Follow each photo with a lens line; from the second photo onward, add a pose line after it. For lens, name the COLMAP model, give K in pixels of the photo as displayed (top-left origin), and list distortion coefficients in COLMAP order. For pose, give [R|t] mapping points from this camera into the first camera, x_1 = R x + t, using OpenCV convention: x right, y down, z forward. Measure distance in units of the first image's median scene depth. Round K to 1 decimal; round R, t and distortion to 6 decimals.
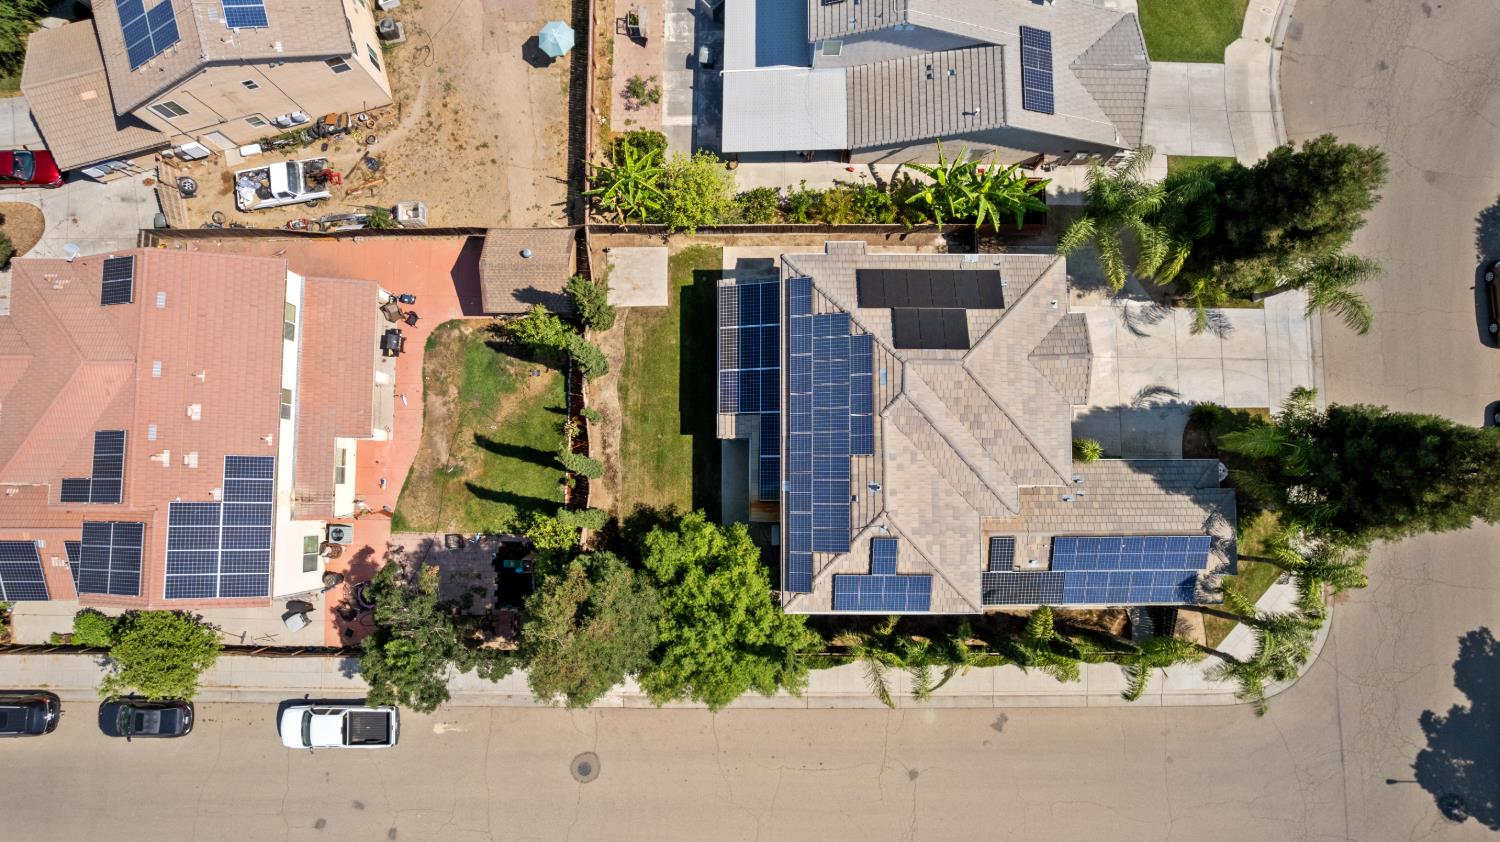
lens RADIAL K [[932.3, 0, 759.1], [0, 932.3, 421.1], [0, 0, 1]] dist [-0.062911, 0.052448]
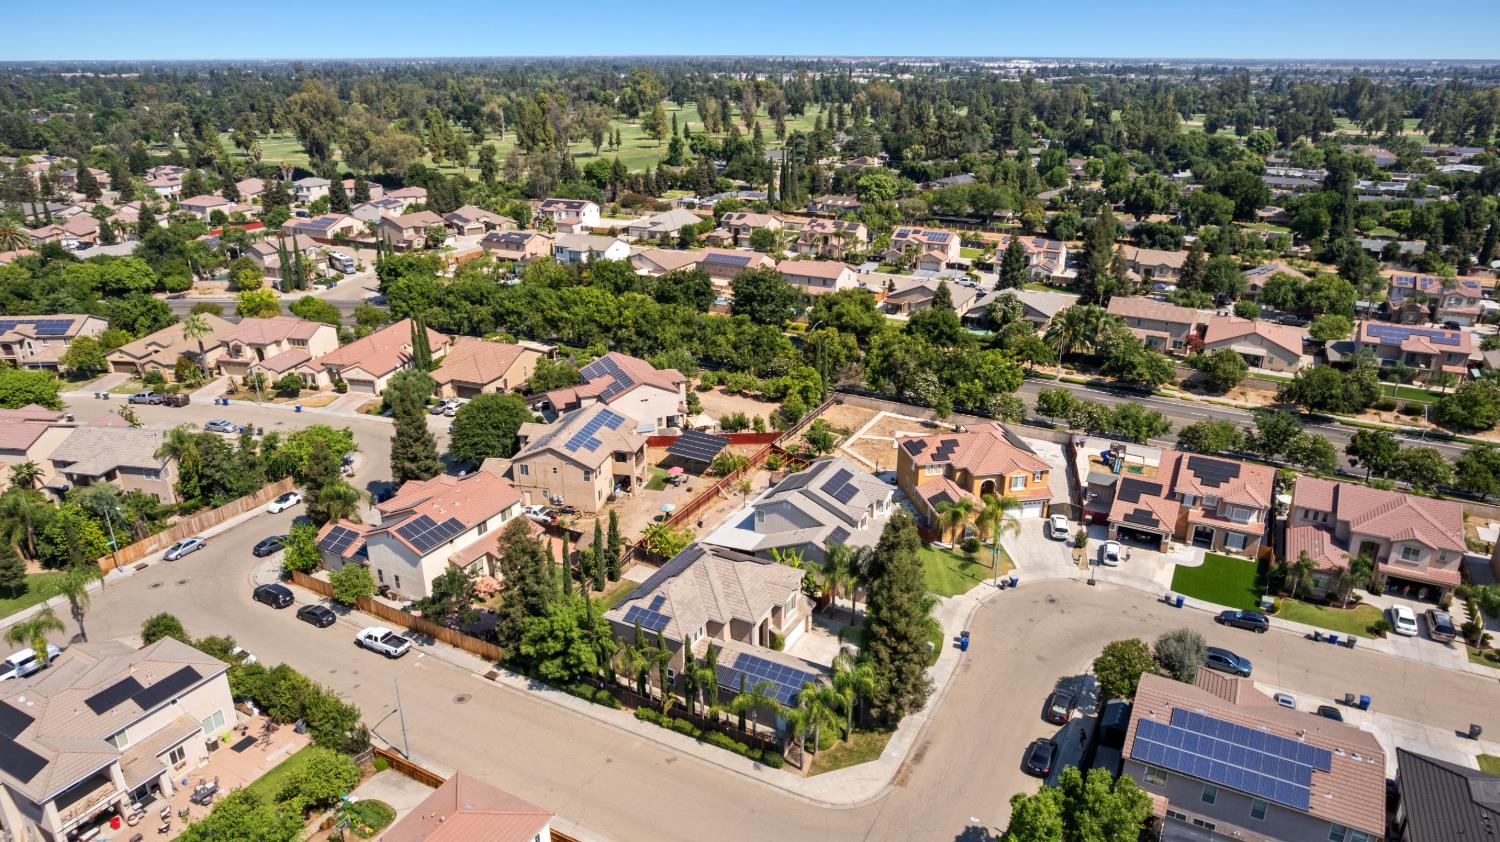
lens RADIAL K [[932.3, 0, 759.1], [0, 932.3, 421.1], [0, 0, 1]] dist [-0.062911, 0.052448]
pose [[0.884153, 0.175996, -0.432780, 1.022452], [-0.465420, 0.412531, -0.783072, 1.316322], [0.040718, 0.893780, 0.446653, -0.262038]]
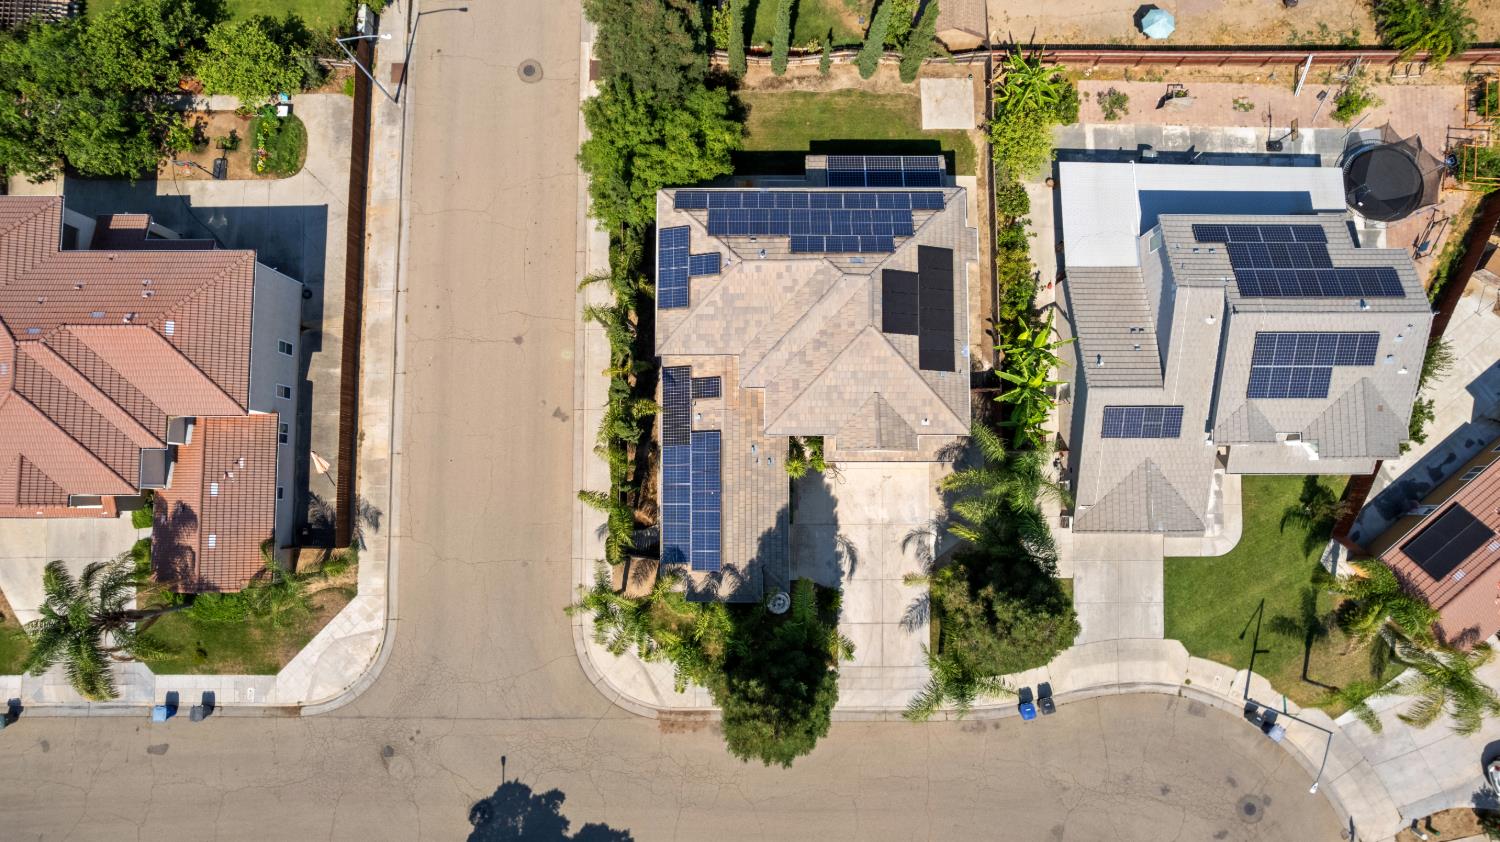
lens RADIAL K [[932.3, 0, 759.1], [0, 932.3, 421.1], [0, 0, 1]] dist [-0.062911, 0.052448]
pose [[0.001972, 0.996937, -0.078180, 0.367425], [-0.995930, 0.009003, 0.089684, -0.023783], [0.090113, 0.077685, 0.992897, -0.129009]]
